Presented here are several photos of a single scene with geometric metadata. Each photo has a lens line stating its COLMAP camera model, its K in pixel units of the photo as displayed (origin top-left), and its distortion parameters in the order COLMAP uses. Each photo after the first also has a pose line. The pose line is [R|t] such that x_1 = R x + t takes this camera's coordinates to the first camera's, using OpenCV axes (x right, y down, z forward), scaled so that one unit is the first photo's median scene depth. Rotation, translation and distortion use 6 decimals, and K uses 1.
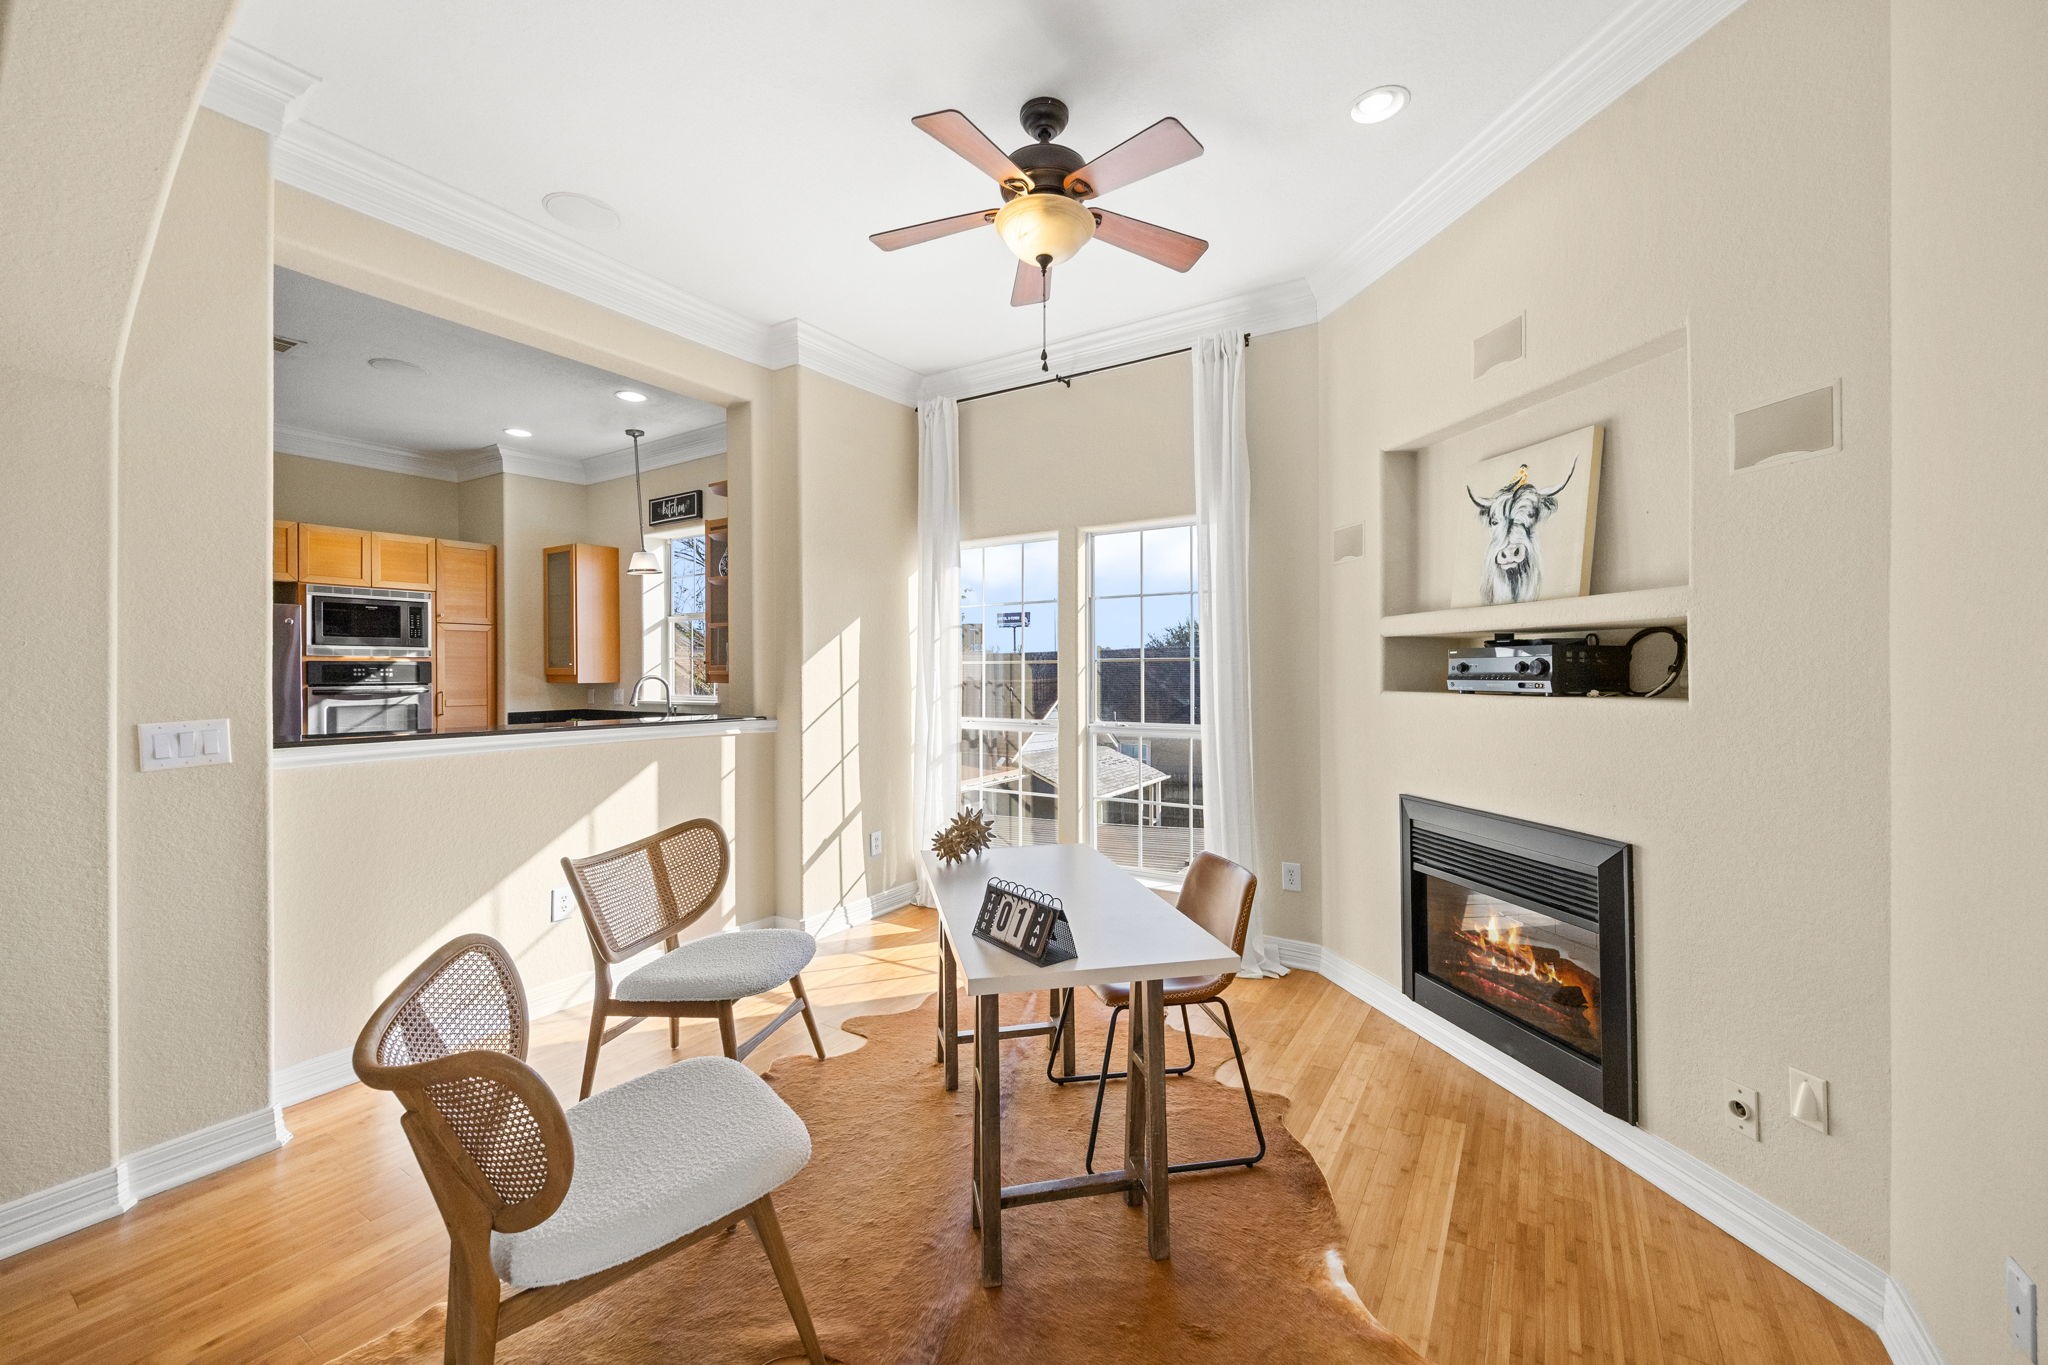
lens RADIAL K [[795.2, 0, 1035.2], [0, 795.2, 670.8], [0, 0, 1]] dist [-0.007206, -0.000062]
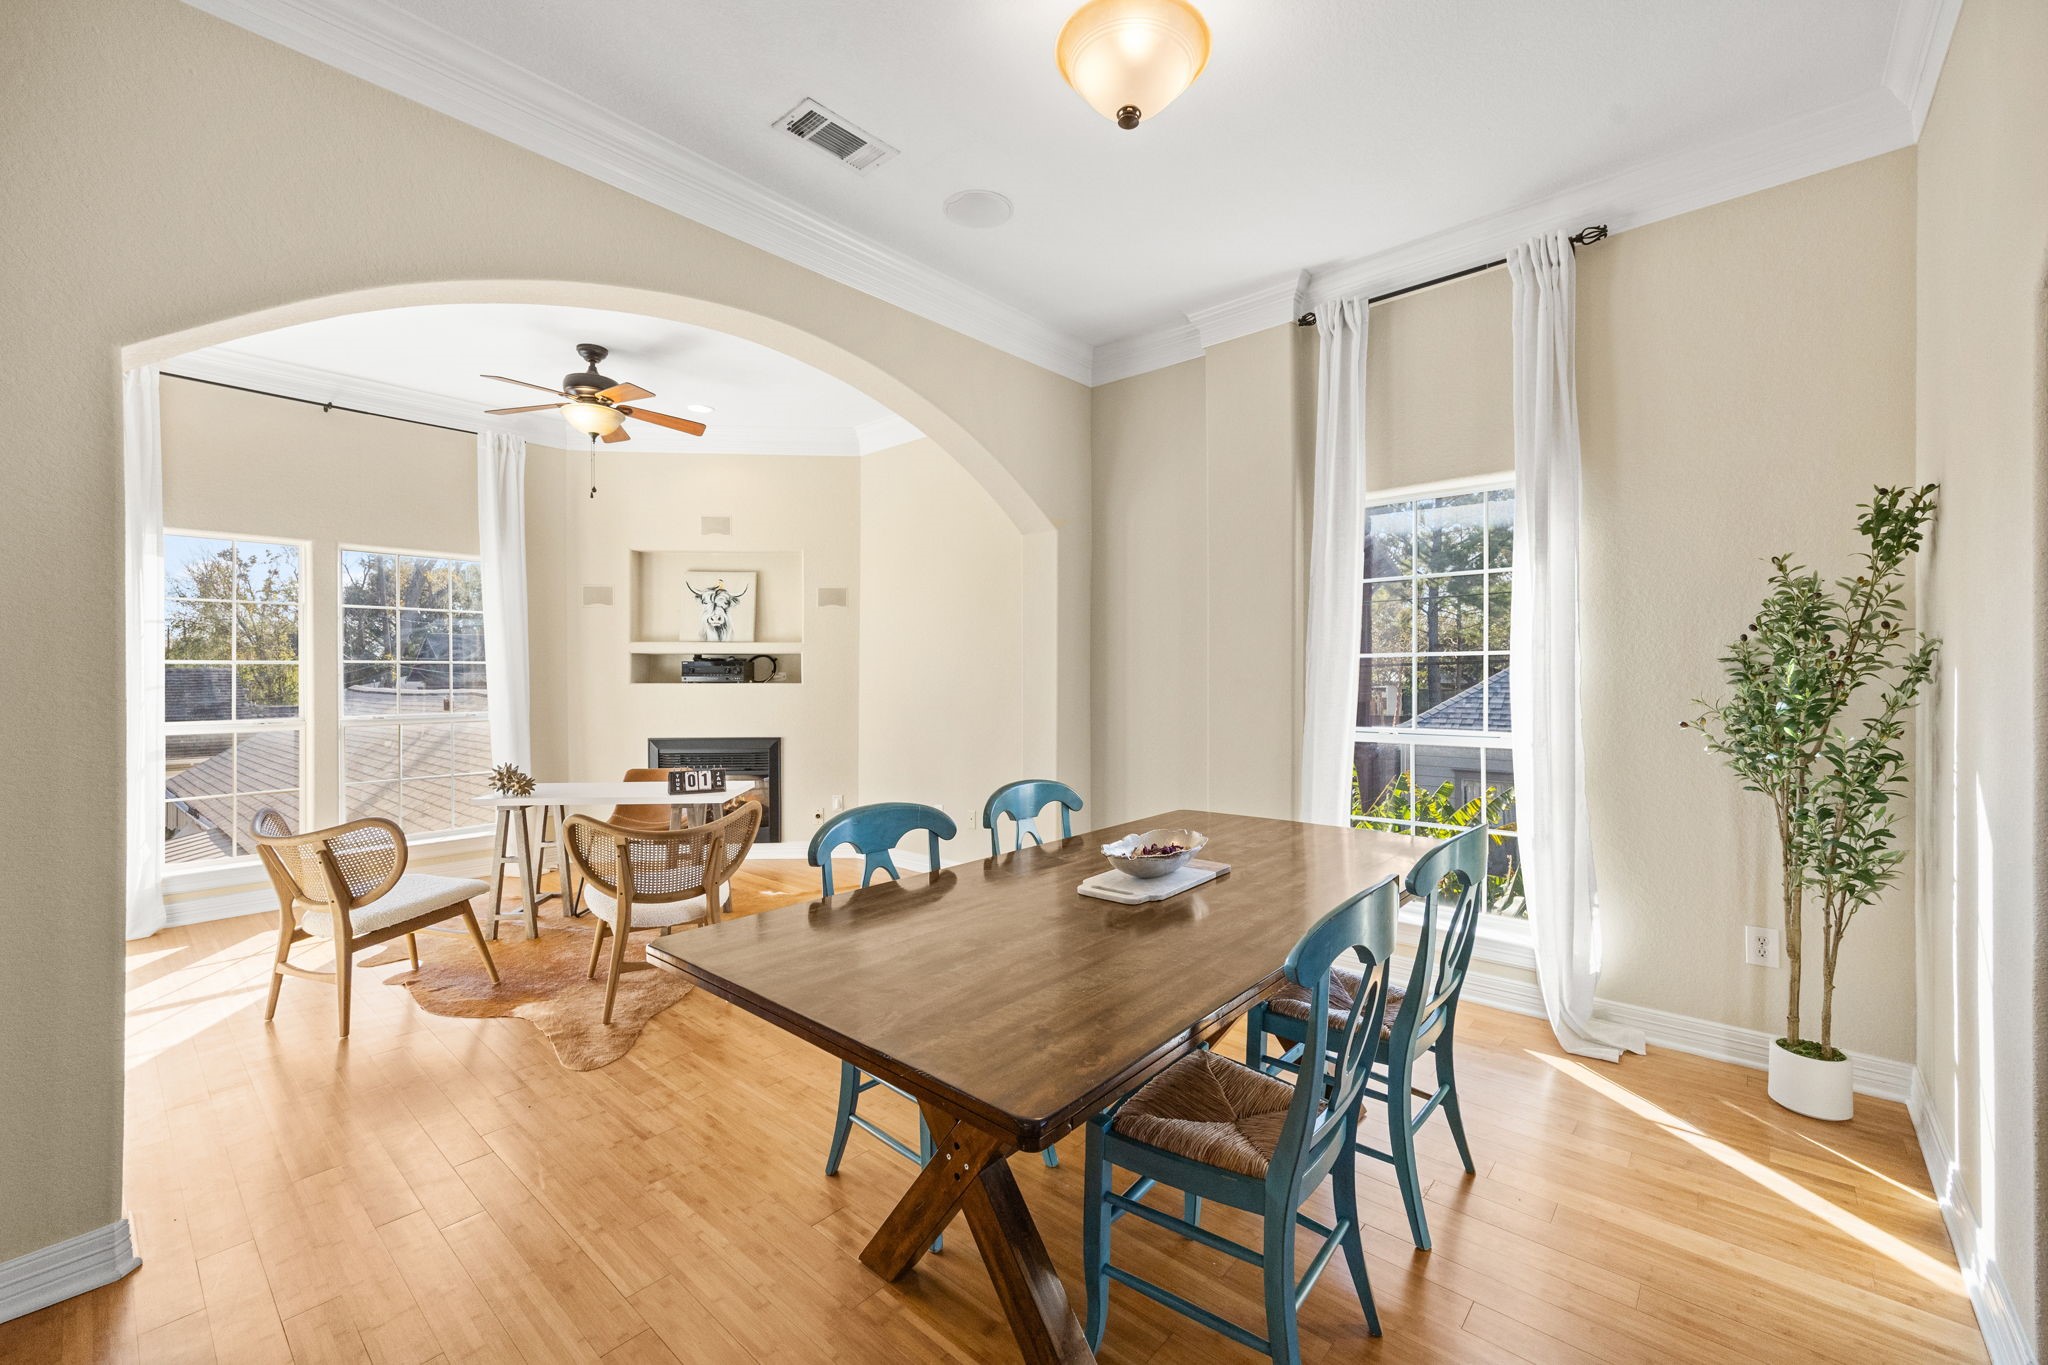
lens RADIAL K [[828.3, 0, 1025.8], [0, 828.3, 676.6], [0, 0, 1]] dist [0.012972, 0.000277]
pose [[0.146033, 0.002474, 0.989277, -1.309378], [0.005861, 0.999977, -0.003366, 0.021176], [-0.989262, 0.006290, 0.146015, -0.158549]]
